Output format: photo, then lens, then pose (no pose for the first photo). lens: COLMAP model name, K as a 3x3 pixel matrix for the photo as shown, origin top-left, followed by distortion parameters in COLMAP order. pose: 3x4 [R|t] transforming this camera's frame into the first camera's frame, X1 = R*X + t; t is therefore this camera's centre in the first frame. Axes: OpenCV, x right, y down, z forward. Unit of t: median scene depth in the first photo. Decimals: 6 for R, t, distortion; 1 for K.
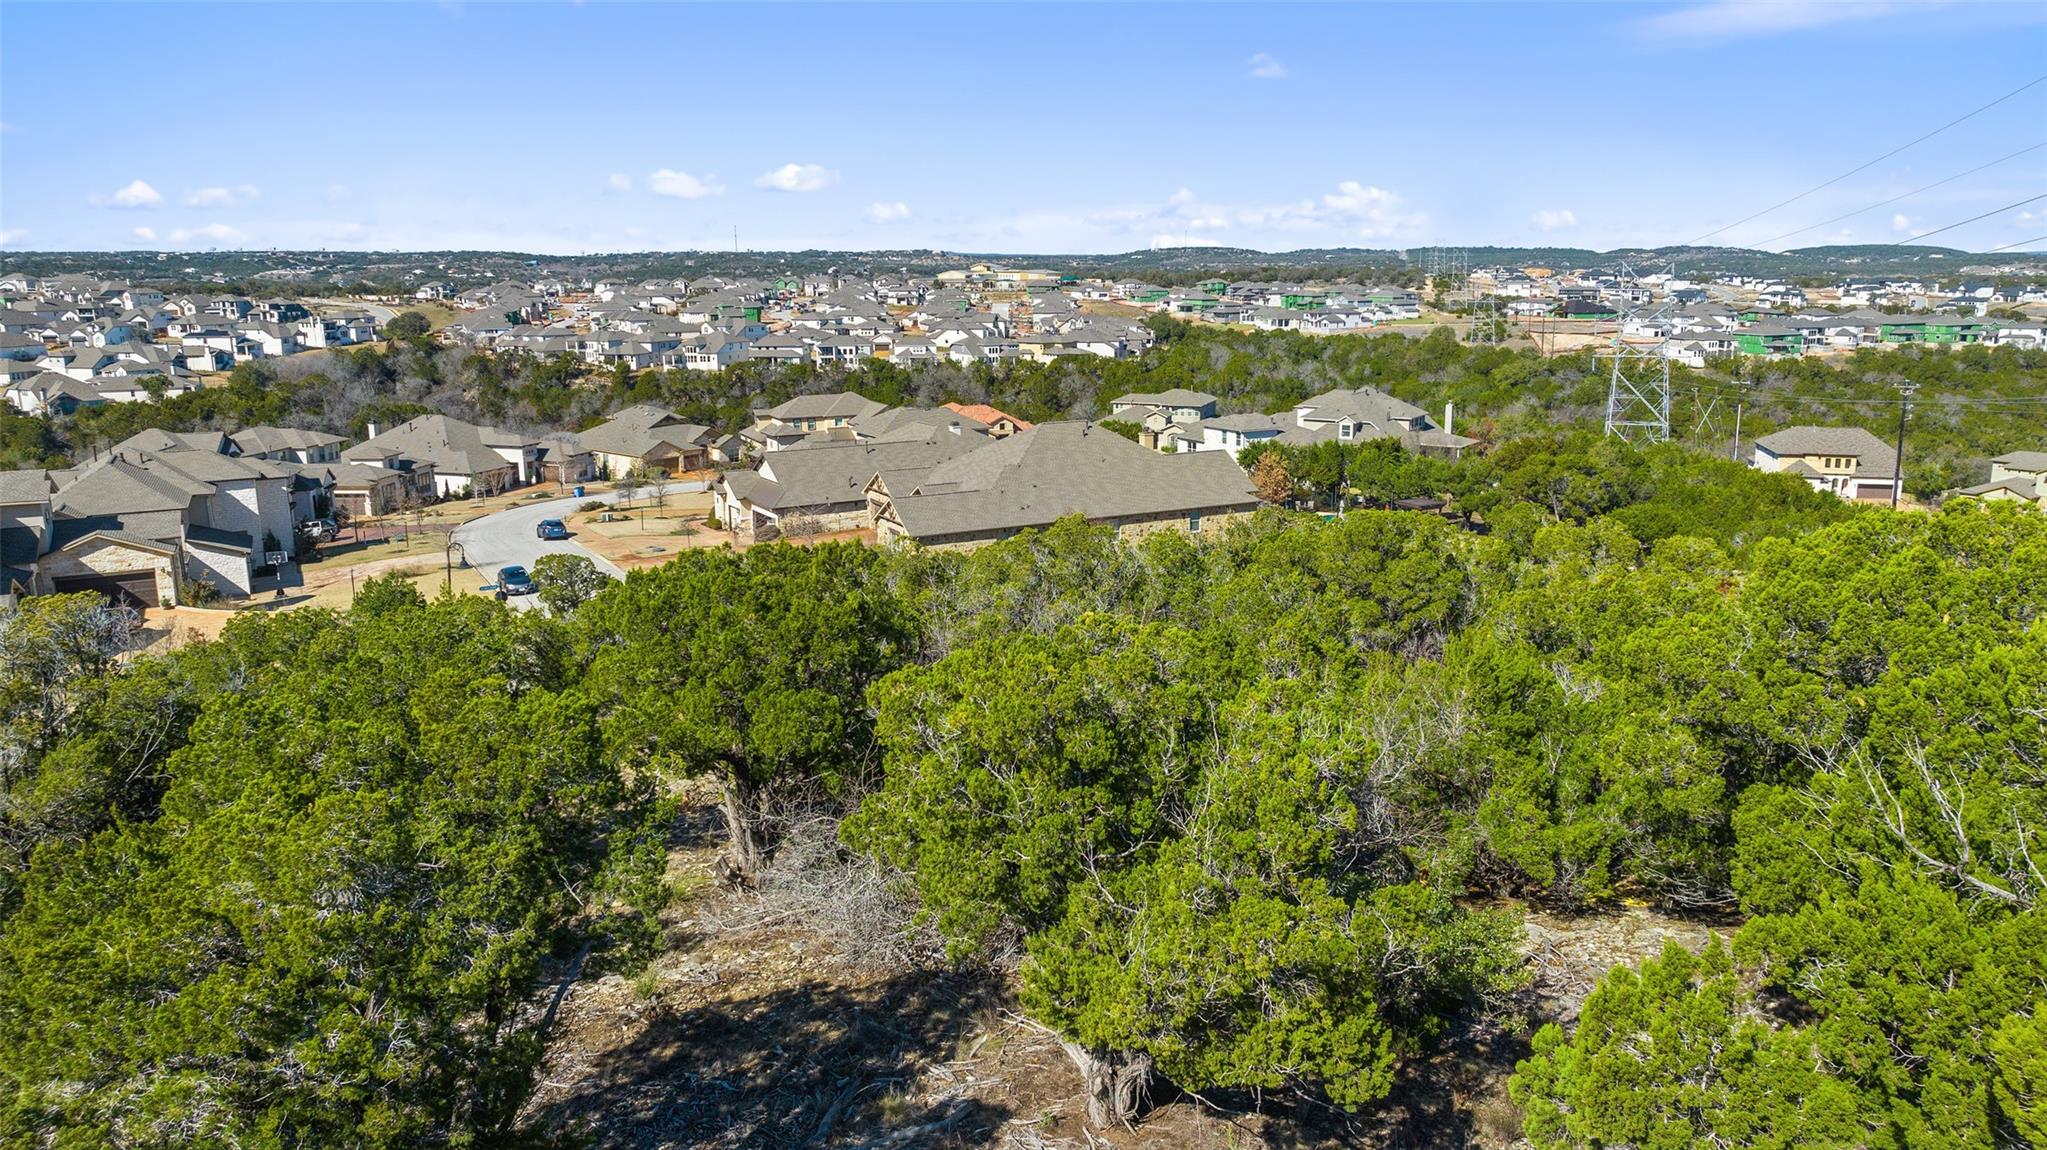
lens RADIAL K [[1448.1, 0, 1039.1], [0, 1448.1, 552.5], [0, 0, 1]] dist [-0.018620, -0.004615]
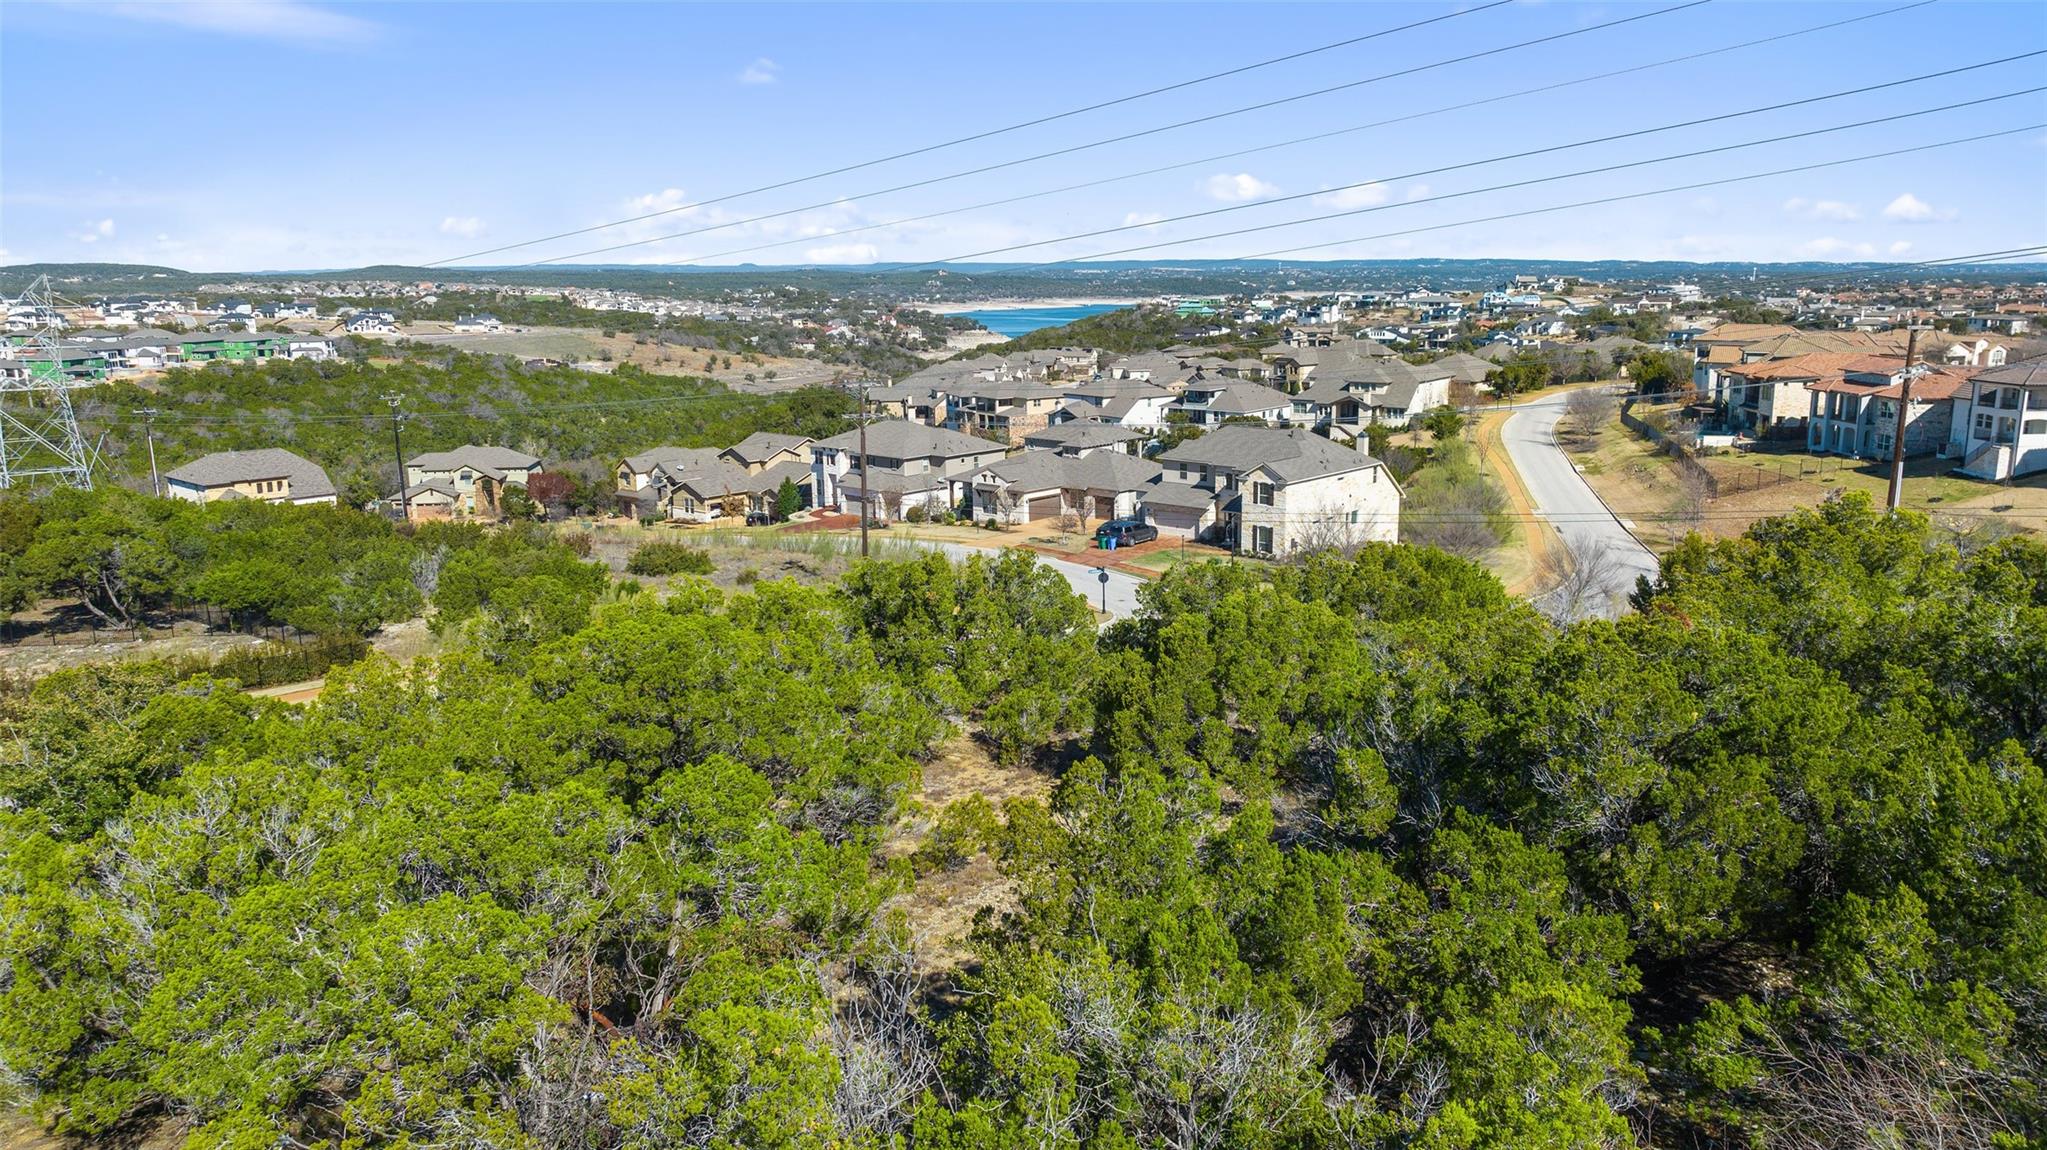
lens RADIAL K [[1443.3, 0, 1053.5], [0, 1443.3, 568.3], [0, 0, 1]] dist [-0.018526, -0.001054]
pose [[0.452717, -0.177726, 0.873763, -0.020408], [0.179394, 0.978051, 0.105990, -0.008290], [-0.873422, 0.108764, 0.474663, 0.052835]]
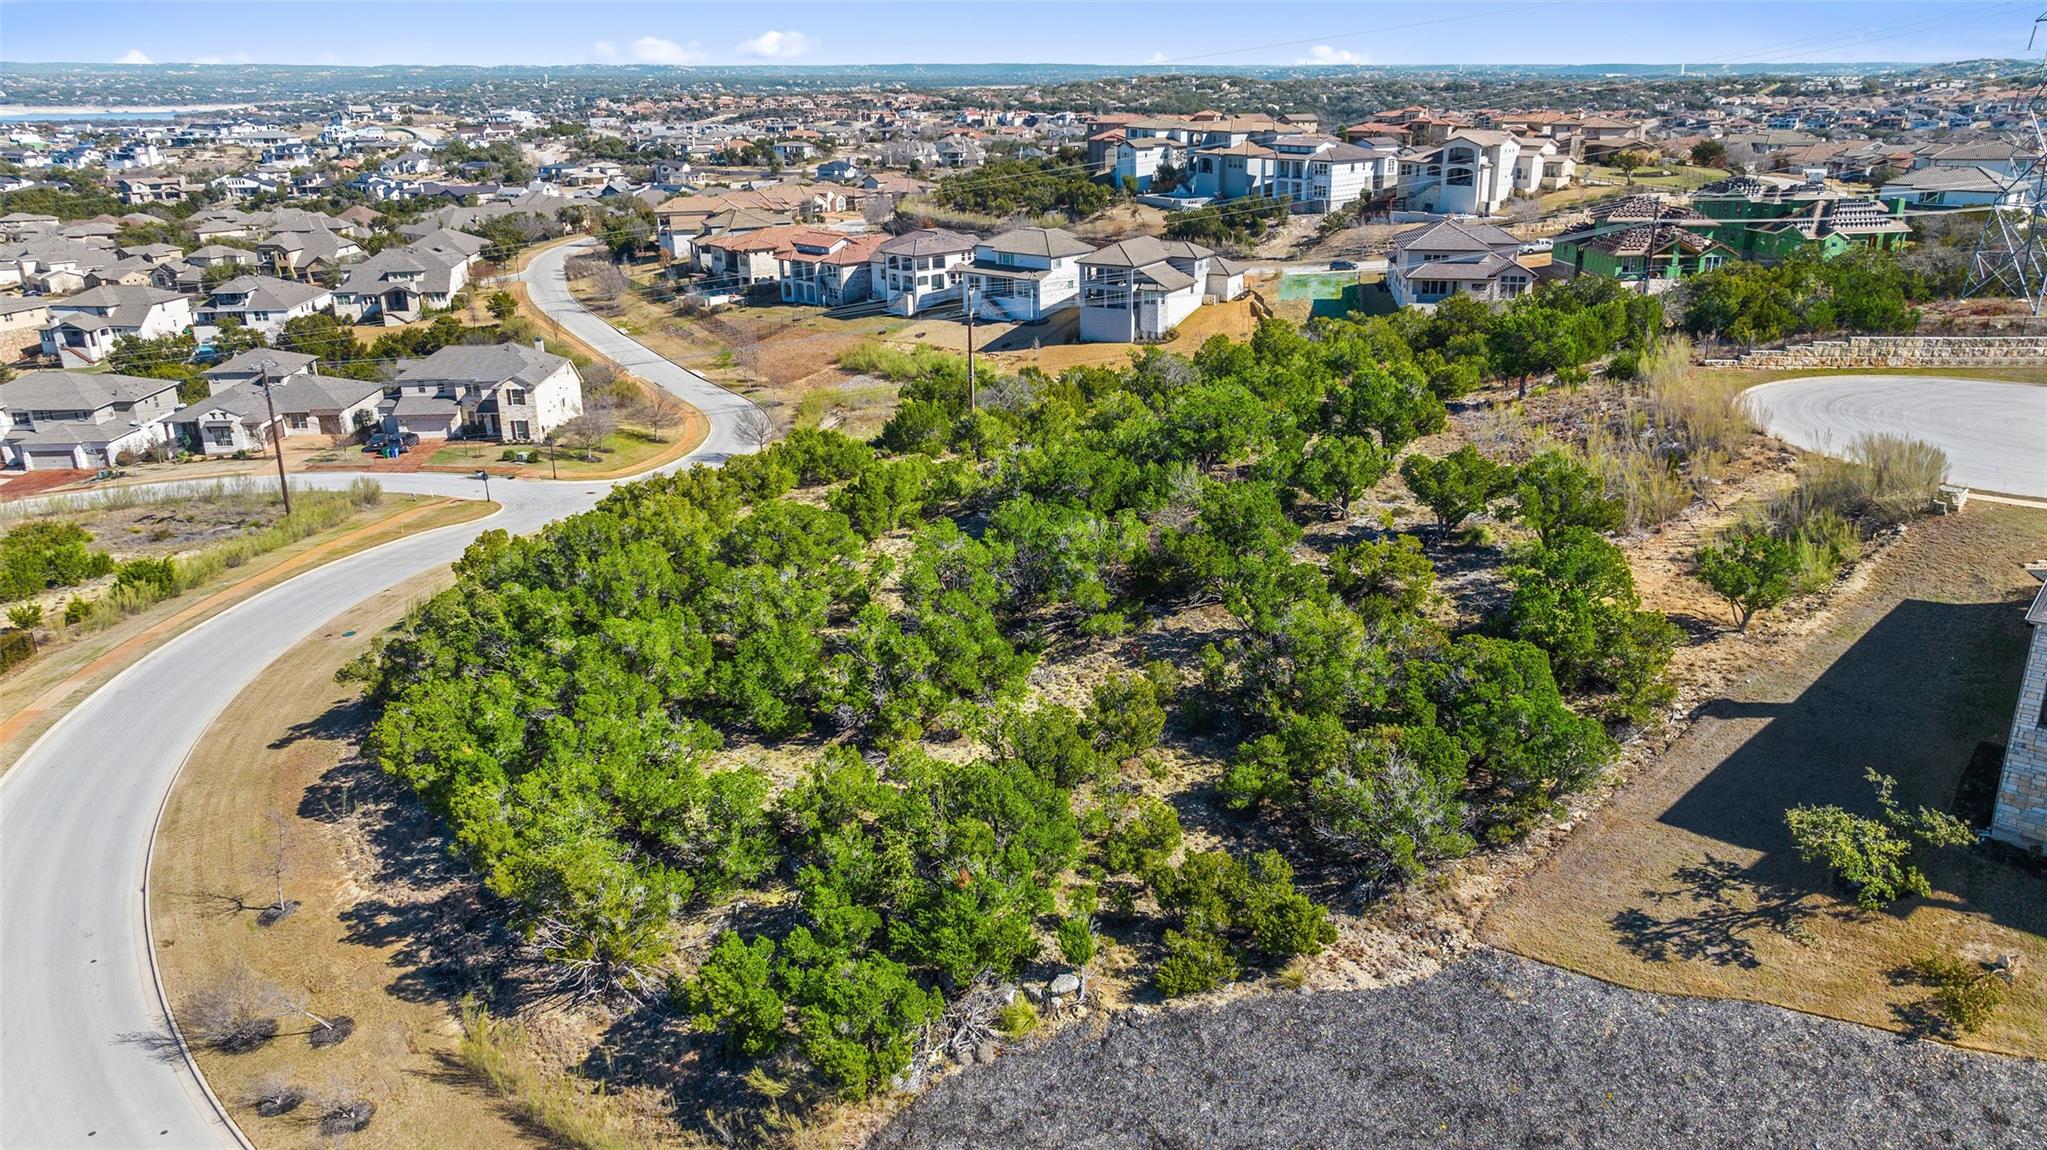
lens RADIAL K [[1443.3, 0, 1053.5], [0, 1443.3, 568.3], [0, 0, 1]] dist [-0.018526, -0.001054]
pose [[-0.300325, -0.308292, 0.902641, -0.147940], [0.197097, 0.905845, 0.374965, -0.055566], [-0.933251, 0.290519, -0.211285, 0.104006]]
